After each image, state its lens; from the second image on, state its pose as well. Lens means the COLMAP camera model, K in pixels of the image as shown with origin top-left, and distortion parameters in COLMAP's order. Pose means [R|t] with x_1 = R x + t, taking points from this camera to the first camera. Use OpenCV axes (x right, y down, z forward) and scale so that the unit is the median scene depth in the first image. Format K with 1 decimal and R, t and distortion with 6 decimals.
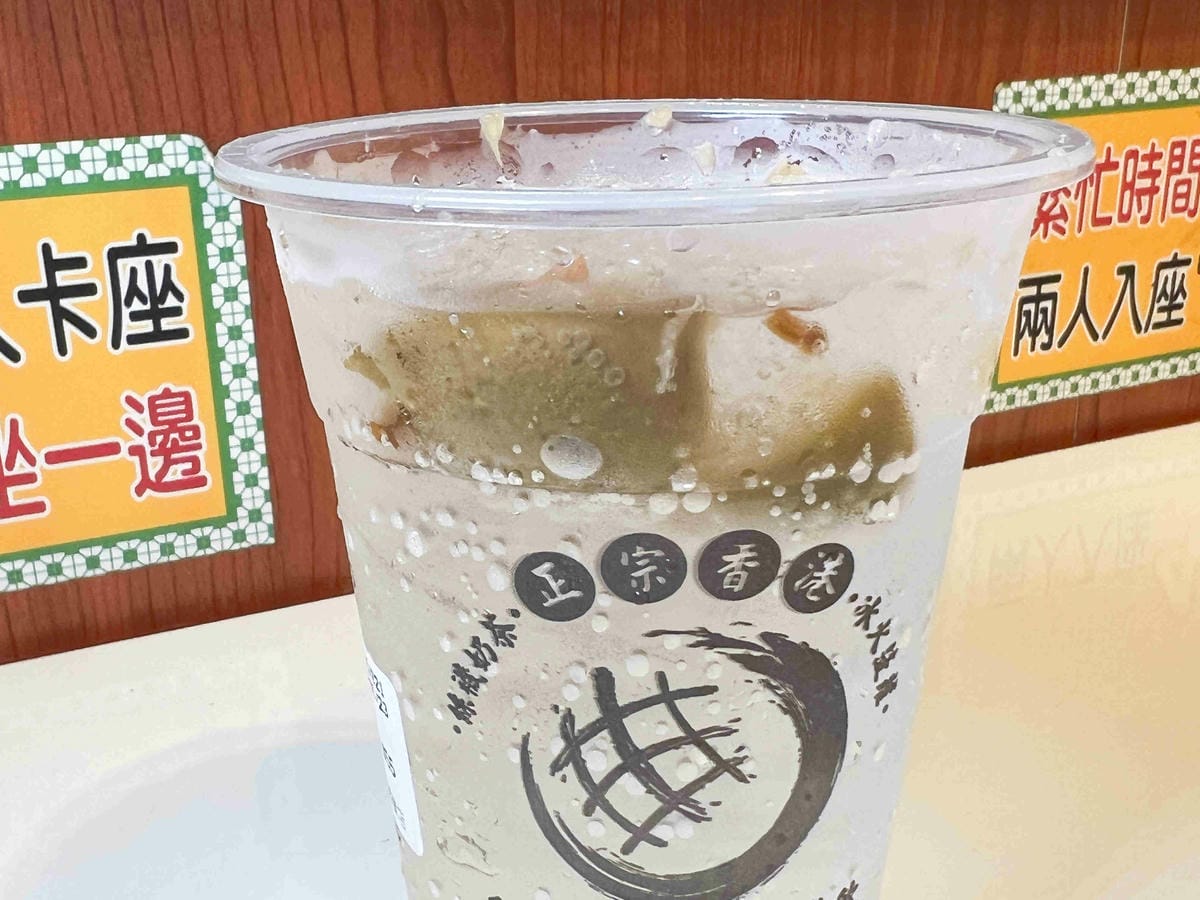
lens RADIAL K [[1445.5, 0, 543.2], [0, 1445.5, 545.5], [0, 0, 1]] dist [0.014571, 0.038910]
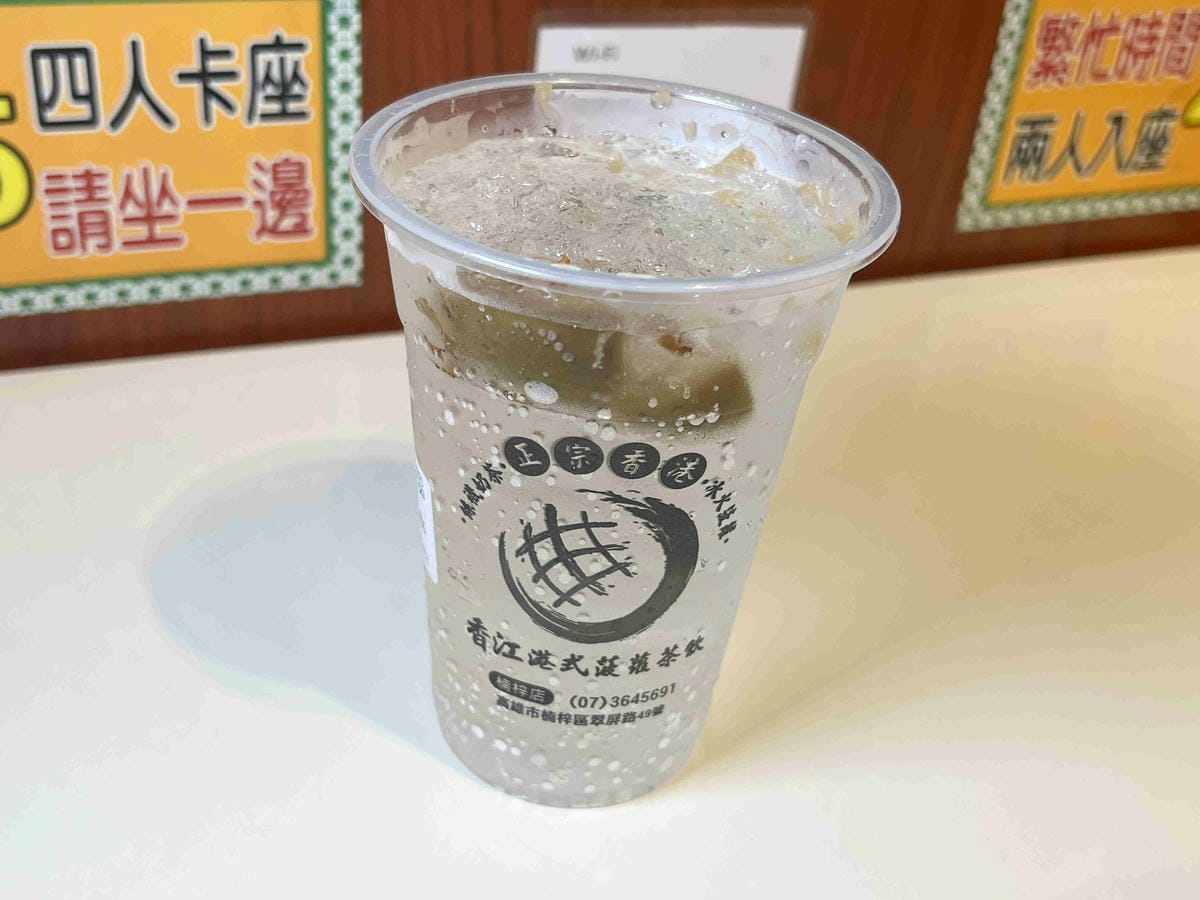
lens RADIAL K [[1452.6, 0, 595.8], [0, 1452.6, 463.9], [0, 0, 1]] dist [0.173578, -0.638460]
pose [[0.991543, 0.129779, 0.000272, 0.084663], [-0.127507, 0.973784, 0.188378, -0.279912], [0.024182, -0.186820, 0.982097, -0.639425]]
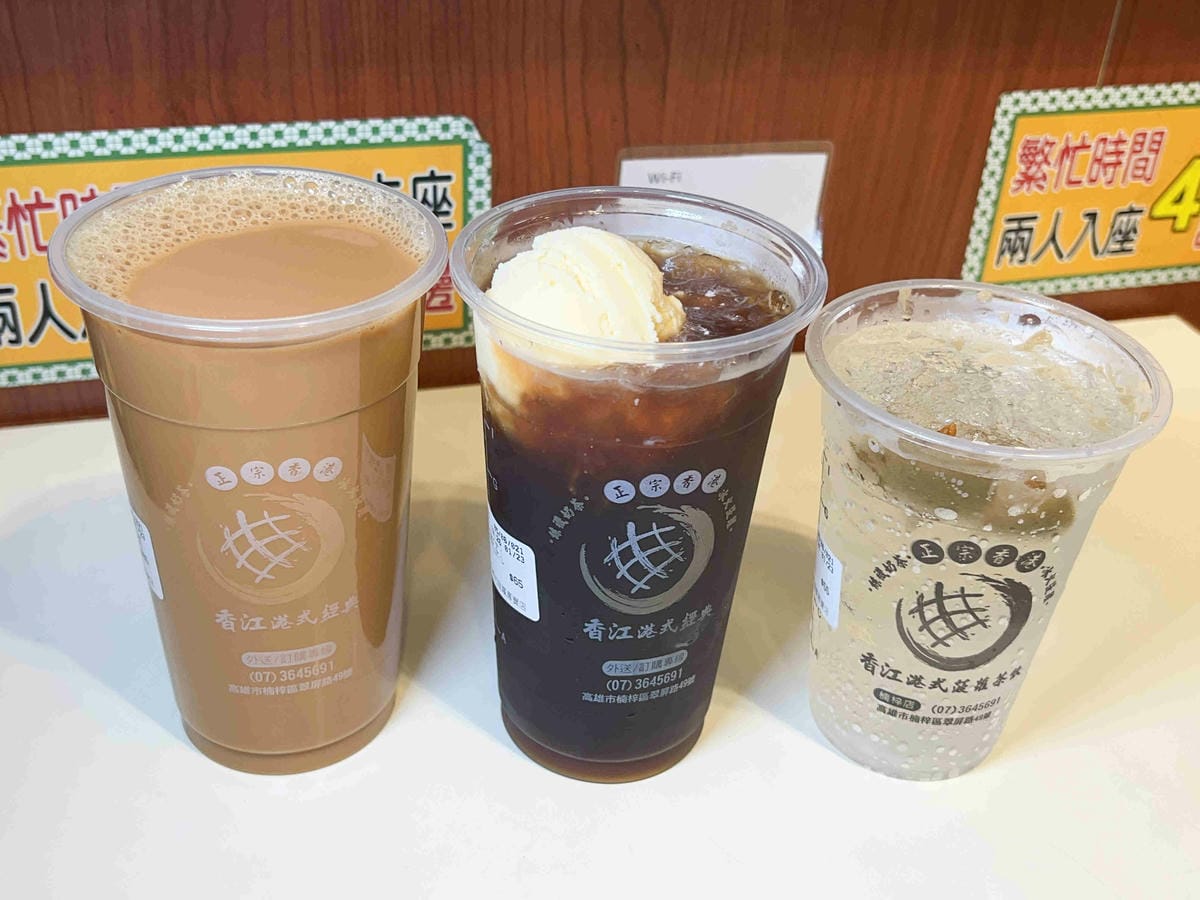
lens RADIAL K [[1452.6, 0, 595.8], [0, 1452.6, 463.9], [0, 0, 1]] dist [0.173578, -0.638460]
pose [[0.991067, 0.126038, -0.043598, -0.468907], [-0.114872, 0.972819, 0.201068, -0.562165], [0.067756, -0.194263, 0.978607, -1.525102]]
